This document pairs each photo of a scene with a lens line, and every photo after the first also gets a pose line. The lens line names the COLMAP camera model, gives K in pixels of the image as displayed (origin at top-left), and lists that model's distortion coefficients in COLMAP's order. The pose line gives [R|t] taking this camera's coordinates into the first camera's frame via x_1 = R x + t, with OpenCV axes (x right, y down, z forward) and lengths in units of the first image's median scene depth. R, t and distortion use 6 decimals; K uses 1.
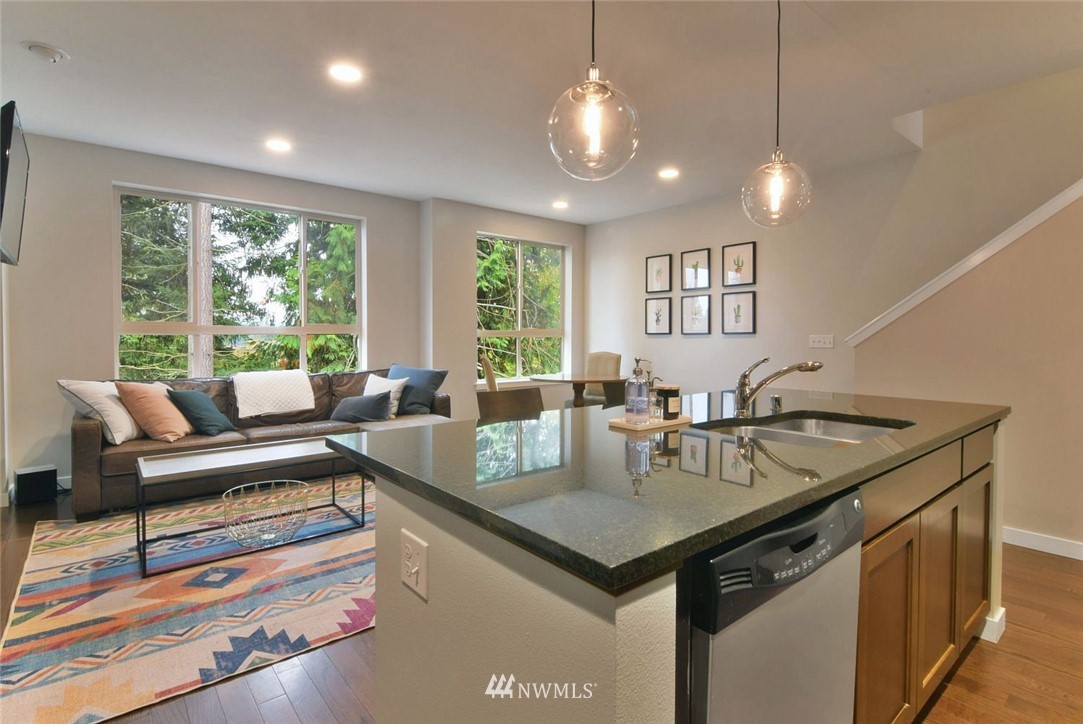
lens RADIAL K [[535.1, 0, 536.1], [0, 535.1, 341.3], [0, 0, 1]] dist [0.030884, -0.018441]
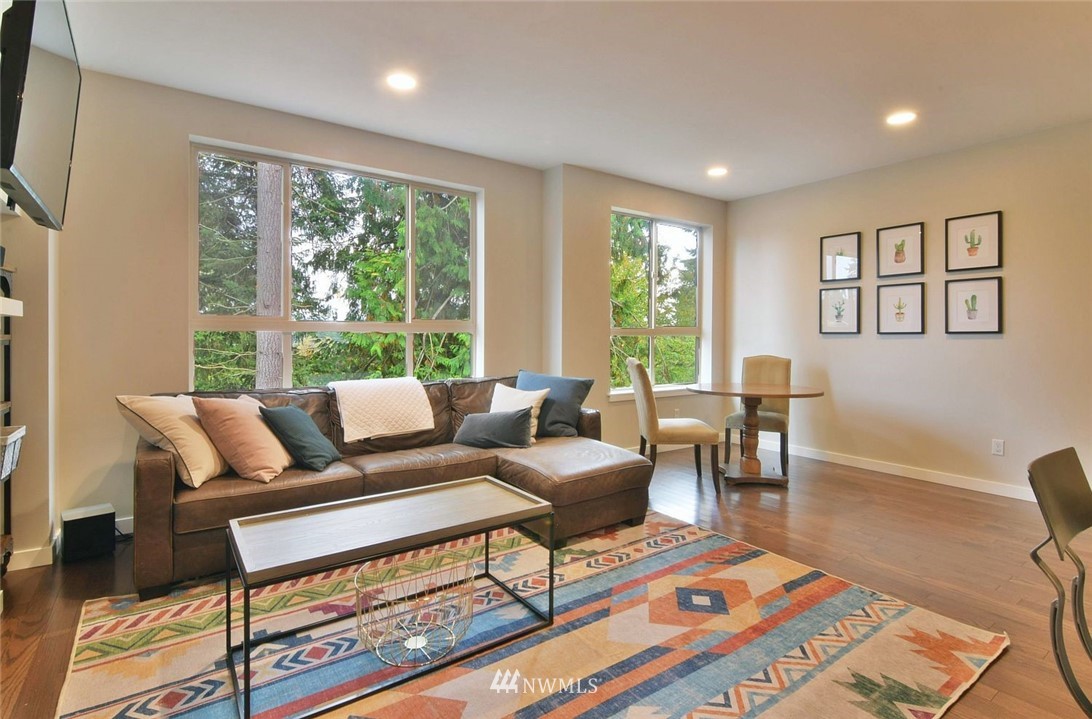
lens RADIAL K [[537.2, 0, 551.2], [0, 537.2, 333.3], [0, 0, 1]] dist [0.020712, -0.014120]
pose [[0.998414, 0.003547, -0.056192, -0.234472], [-0.004216, 0.999922, -0.011791, -0.003733], [0.056145, 0.012009, 0.998350, 0.275864]]
